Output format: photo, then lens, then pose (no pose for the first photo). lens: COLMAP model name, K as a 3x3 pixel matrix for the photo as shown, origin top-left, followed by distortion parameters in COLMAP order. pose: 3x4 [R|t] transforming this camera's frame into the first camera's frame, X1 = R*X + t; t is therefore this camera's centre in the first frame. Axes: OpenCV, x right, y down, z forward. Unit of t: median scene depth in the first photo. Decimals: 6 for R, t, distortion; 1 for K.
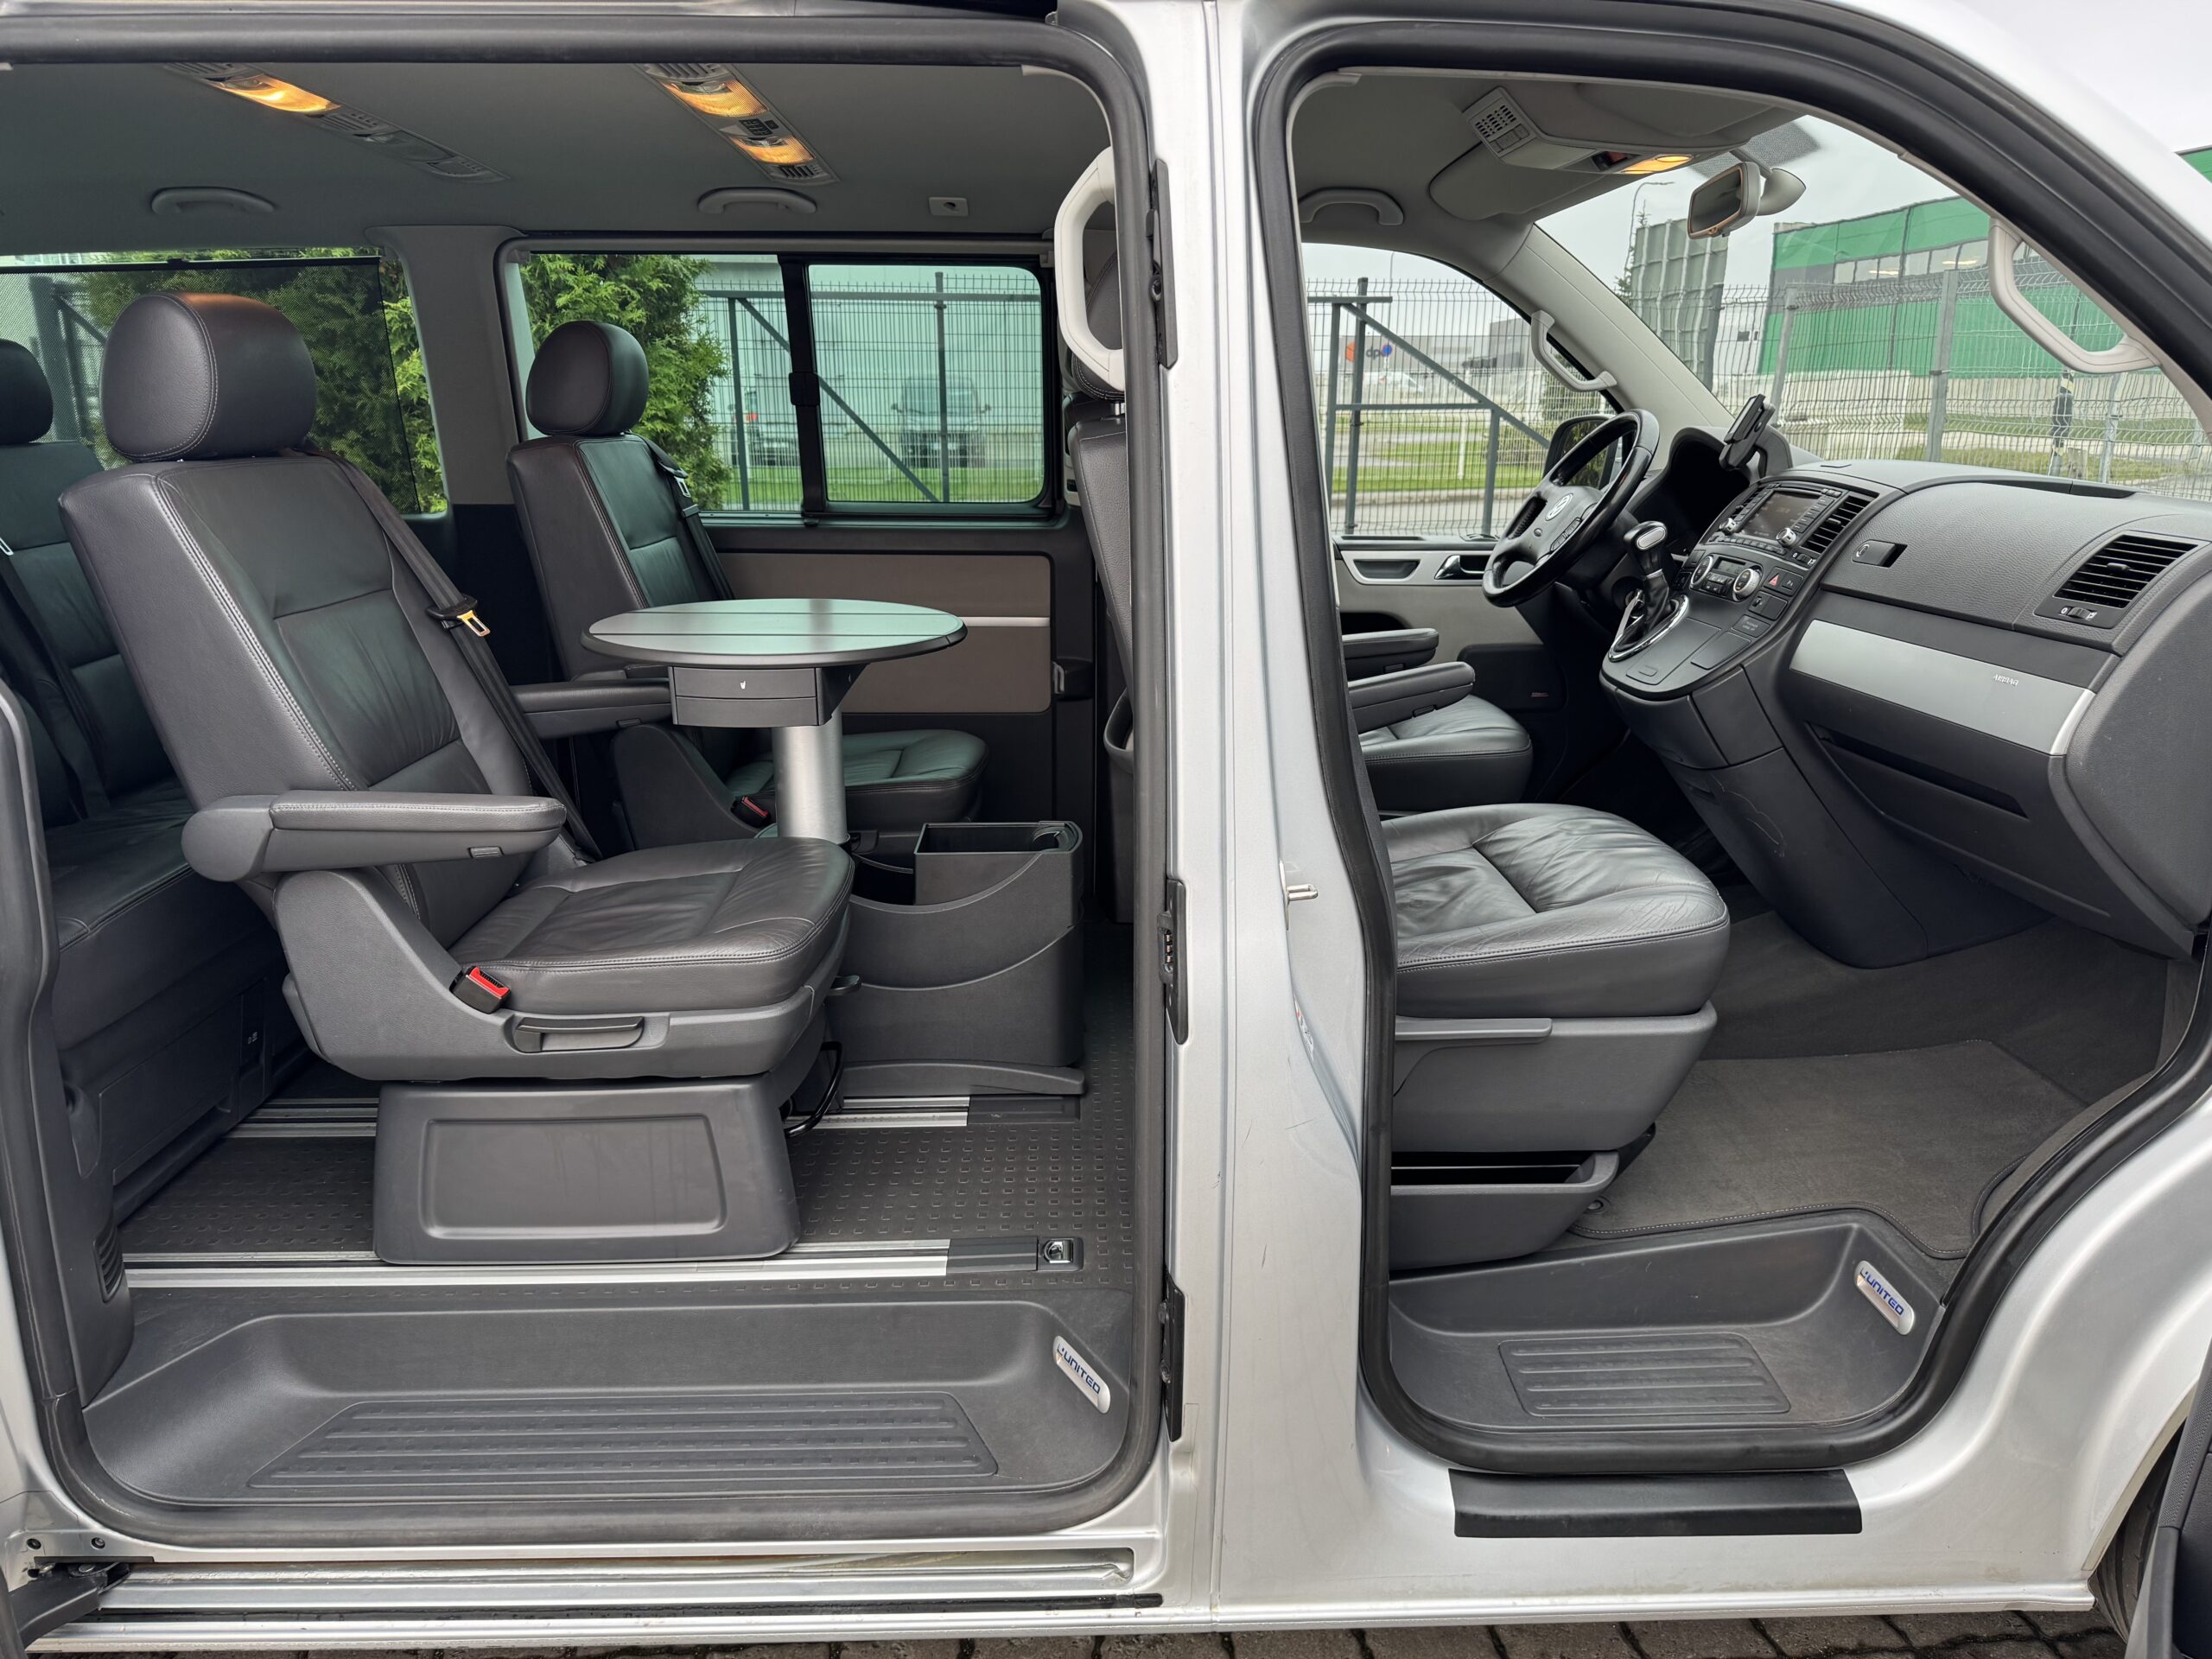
lens RADIAL K [[1554.6, 0, 1112.4], [0, 1554.6, 824.2], [0, 0, 1]] dist [0.033118, -0.027041]
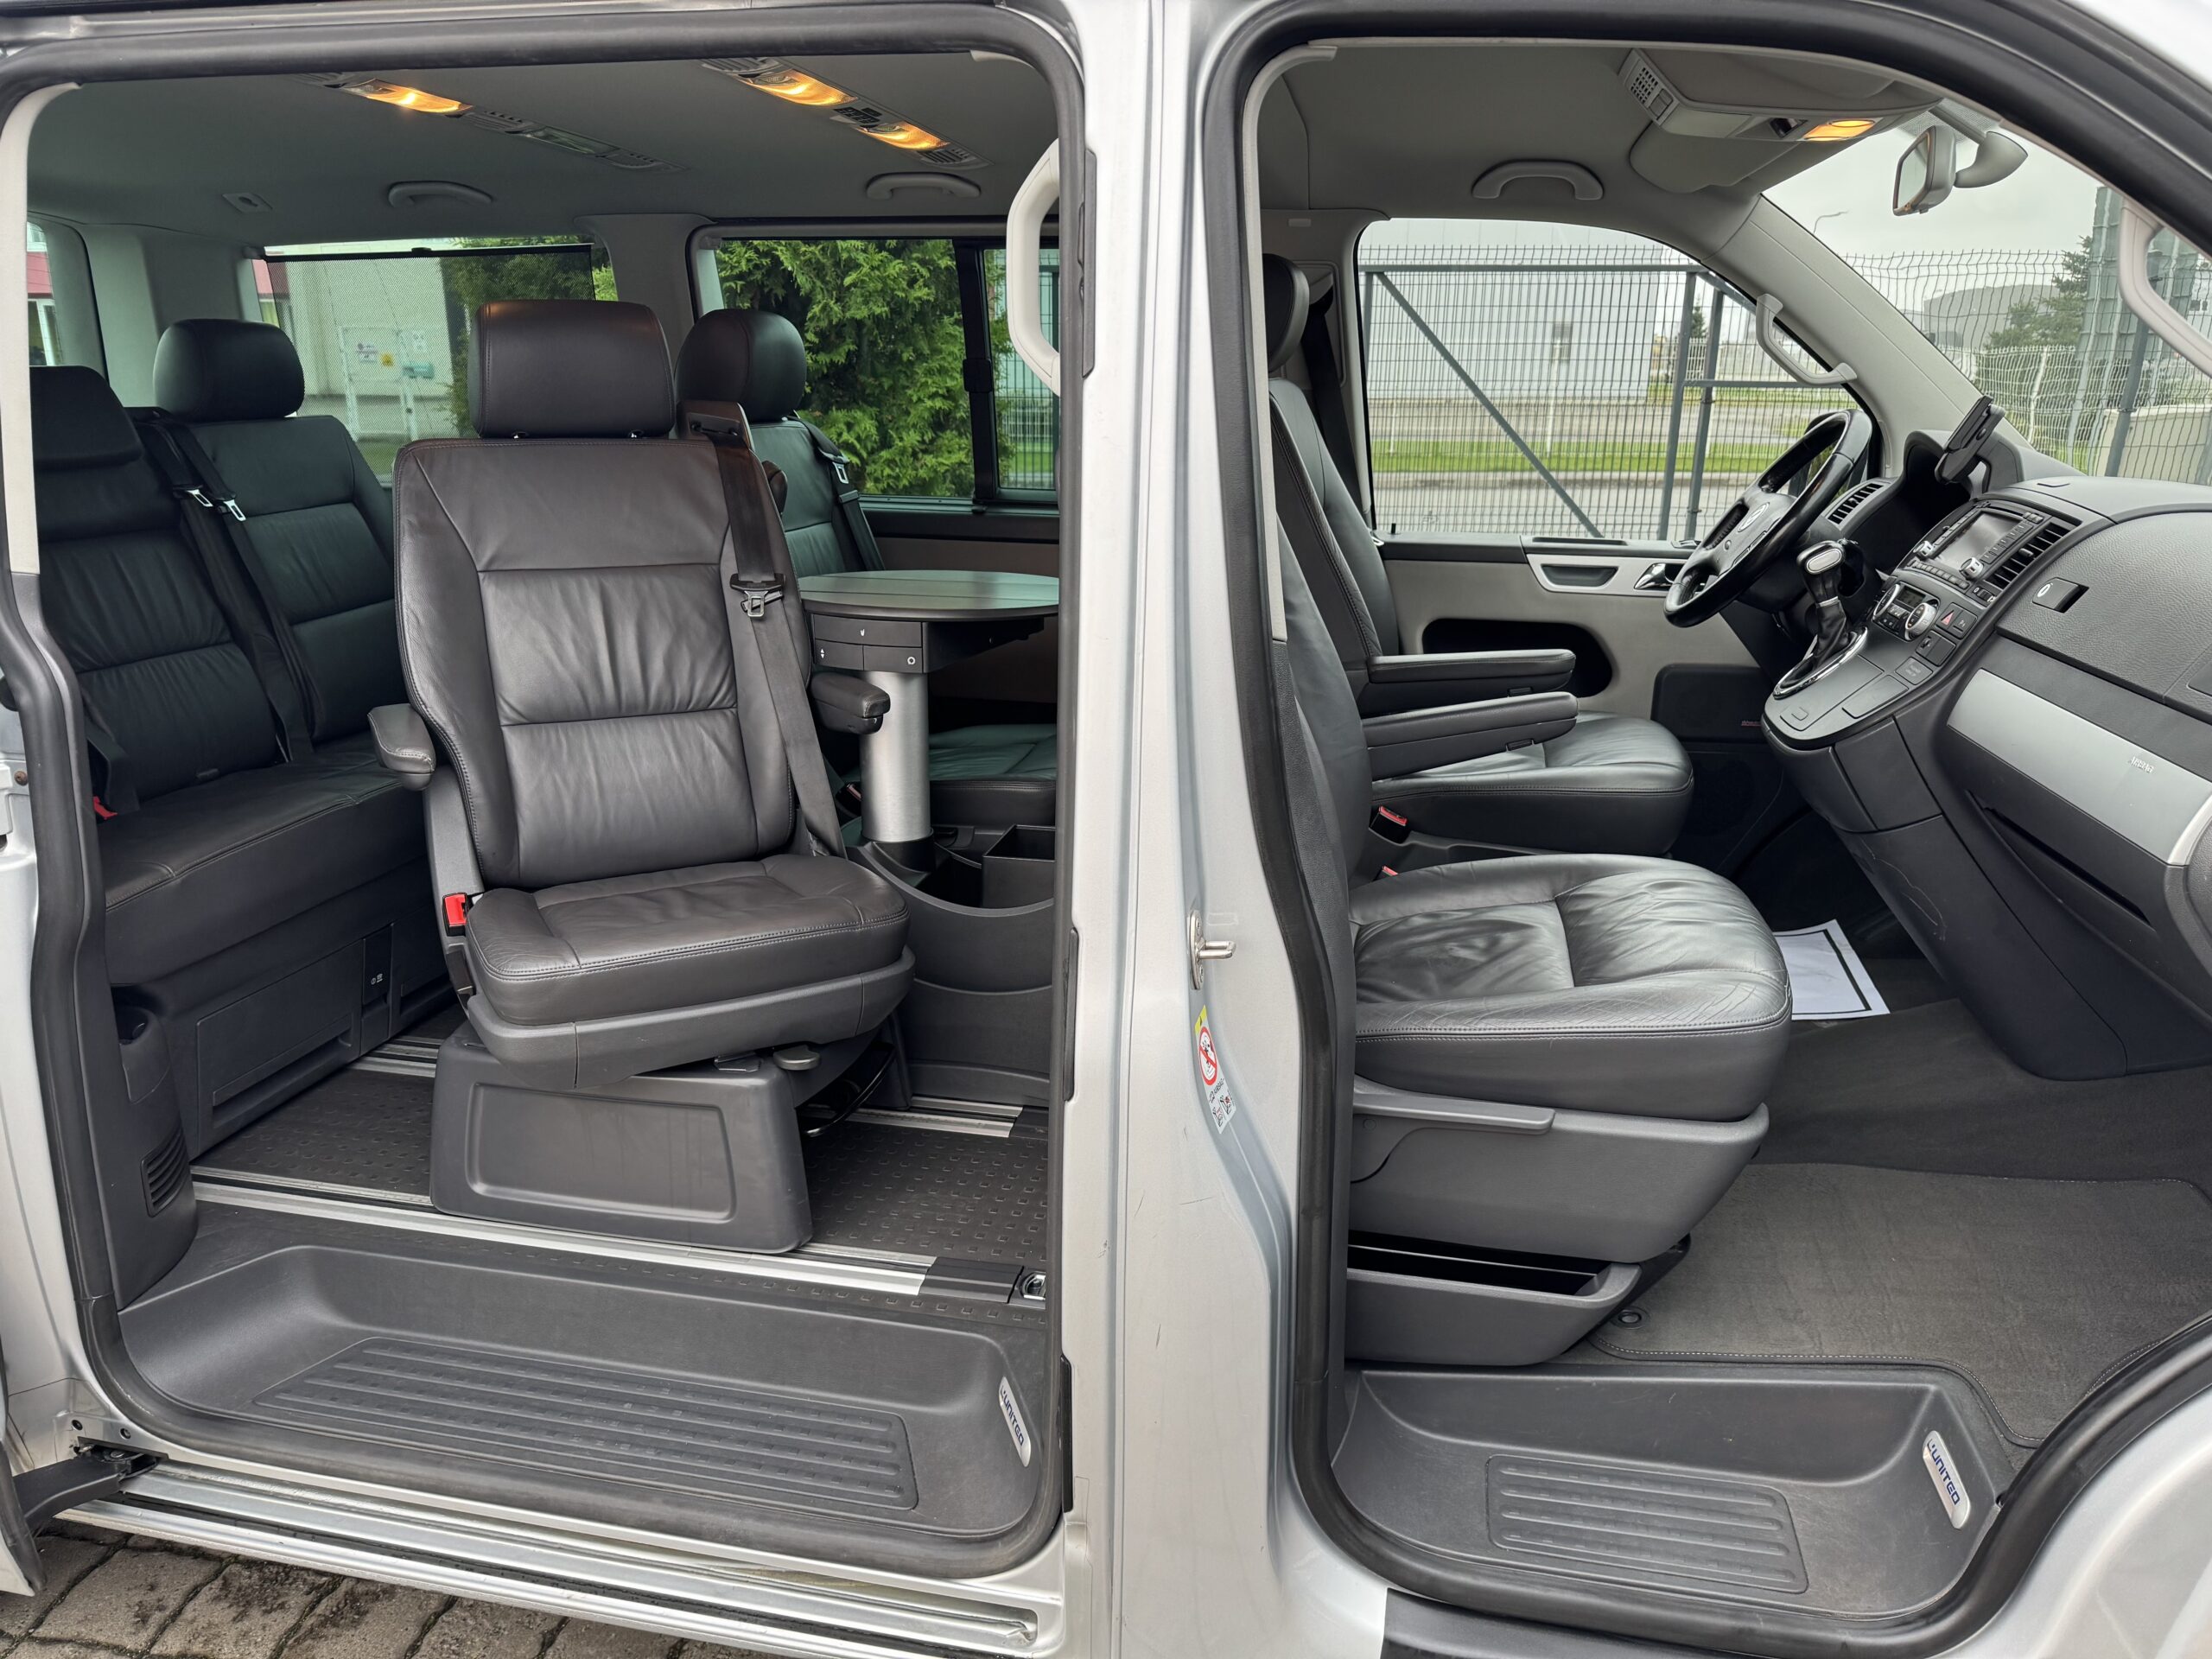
lens RADIAL K [[1554.6, 0, 1108.8], [0, 1554.6, 828.8], [0, 0, 1]] dist [0.033118, -0.027041]
pose [[0.972135, 0.074712, -0.222198, 0.202484], [-0.069918, 0.997120, 0.029378, -0.039511], [0.223753, -0.013024, 0.974559, 0.072307]]
